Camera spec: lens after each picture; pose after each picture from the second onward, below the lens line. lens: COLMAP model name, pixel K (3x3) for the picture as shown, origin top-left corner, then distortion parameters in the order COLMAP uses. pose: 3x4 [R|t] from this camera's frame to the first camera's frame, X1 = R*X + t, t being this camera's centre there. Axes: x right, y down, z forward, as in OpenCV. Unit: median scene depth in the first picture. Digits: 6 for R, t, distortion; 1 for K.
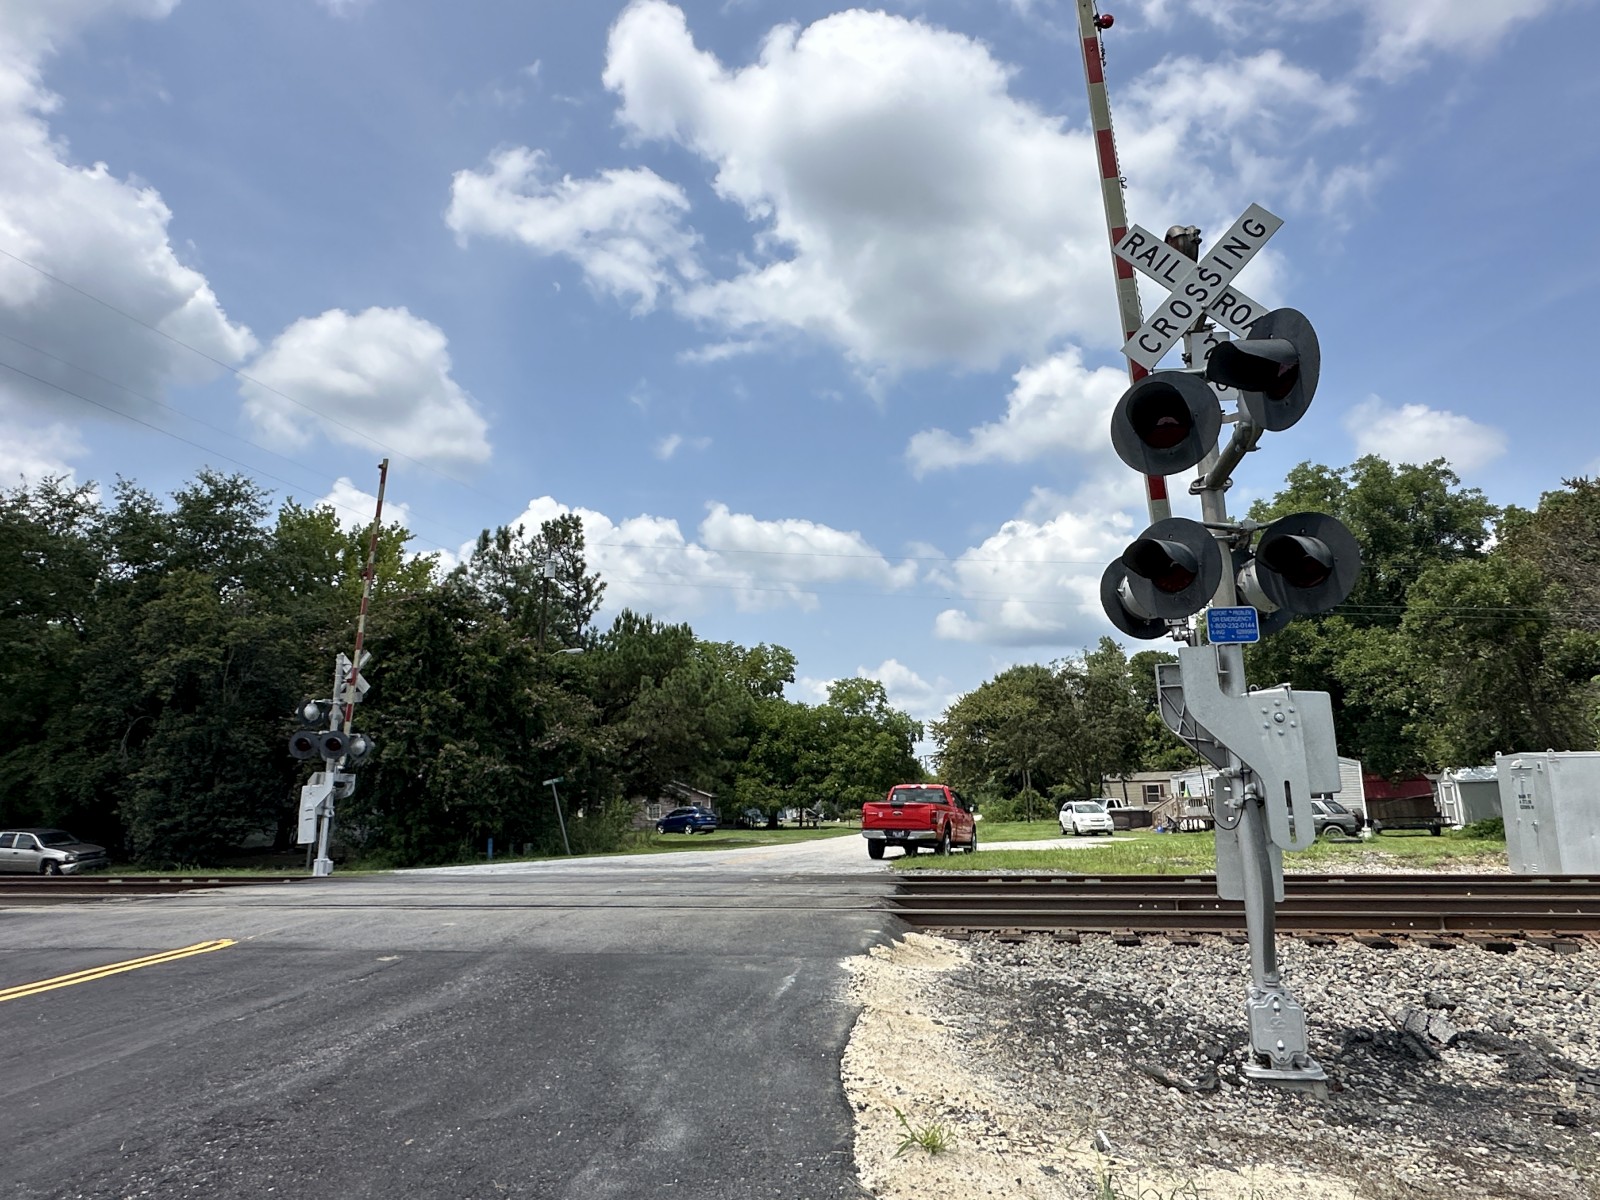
lens RADIAL K [[1074.1, 0, 798.1], [0, 1074.1, 605.5], [0, 0, 1]] dist [0.007486, -0.000938]
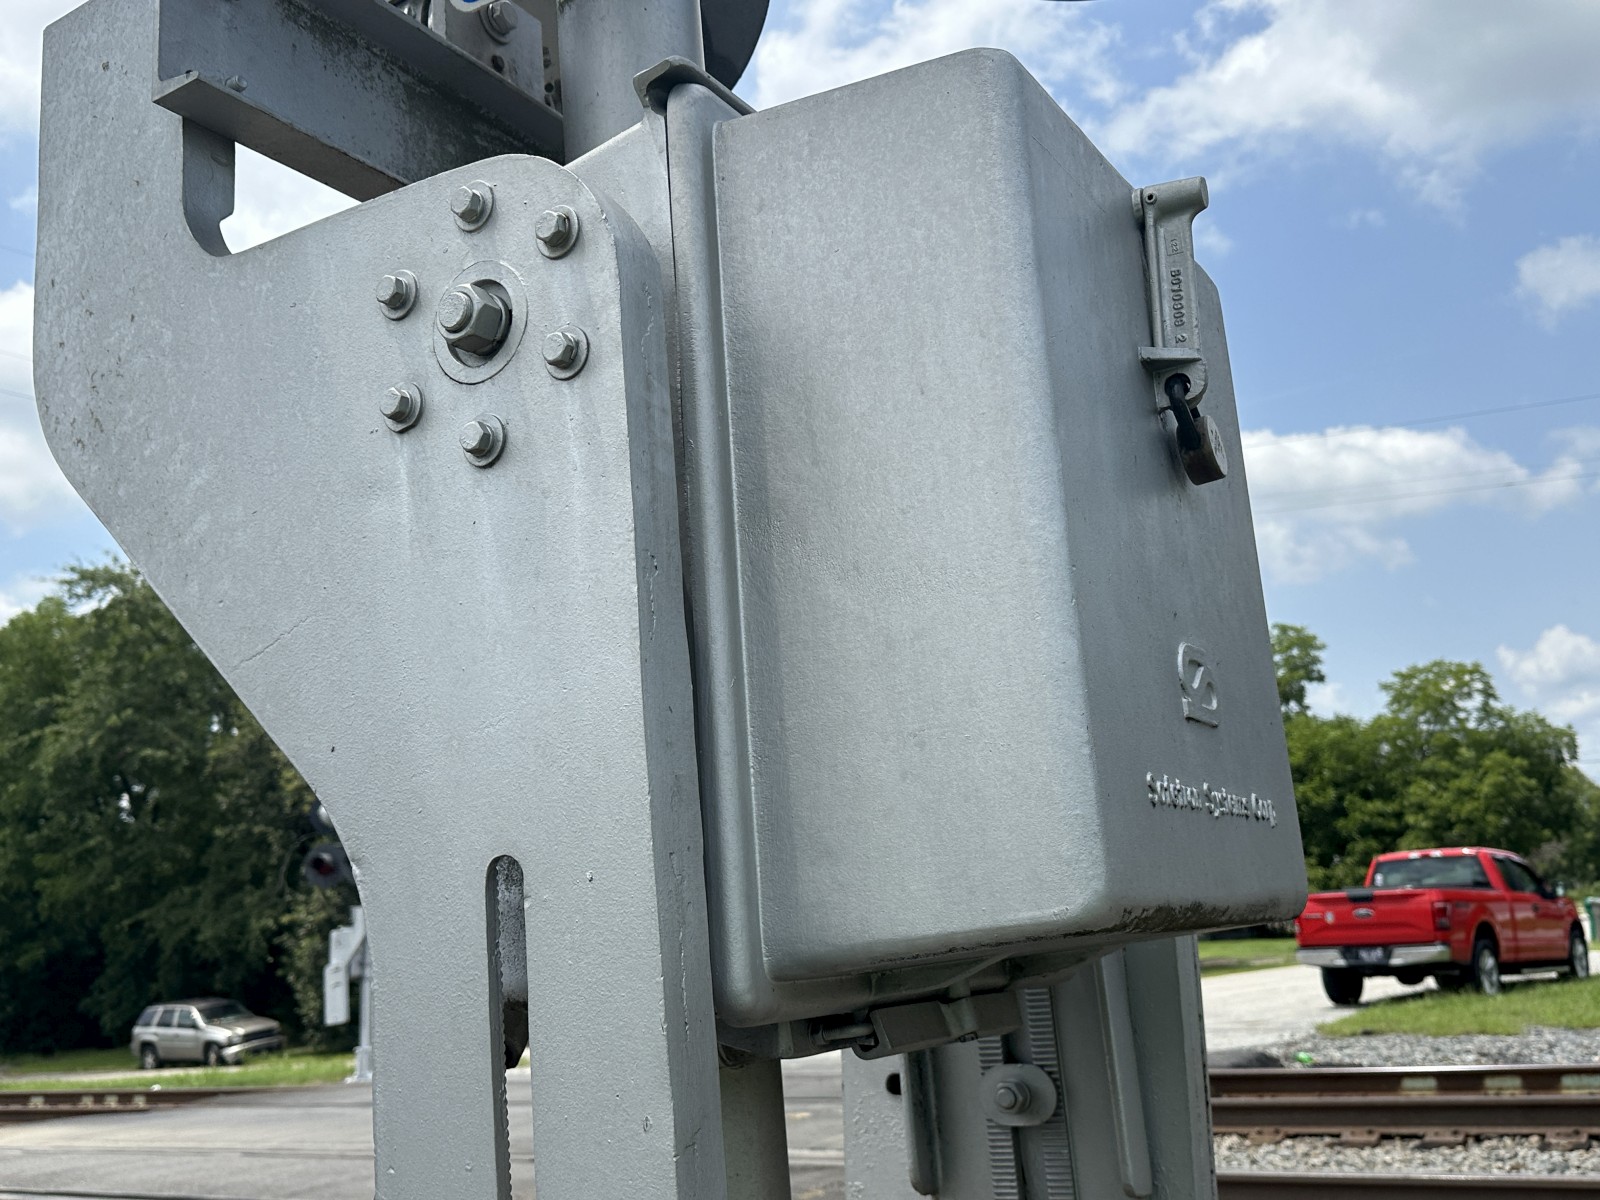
lens RADIAL K [[1502.2, 0, 800.5], [0, 1502.2, 547.3], [0, 0, 1]] dist [0.035899, -0.018889]
pose [[0.907843, -0.157457, -0.388625, 0.123828], [0.139306, 0.987432, -0.074648, 0.033375], [0.395494, 0.013631, 0.918367, 0.196400]]
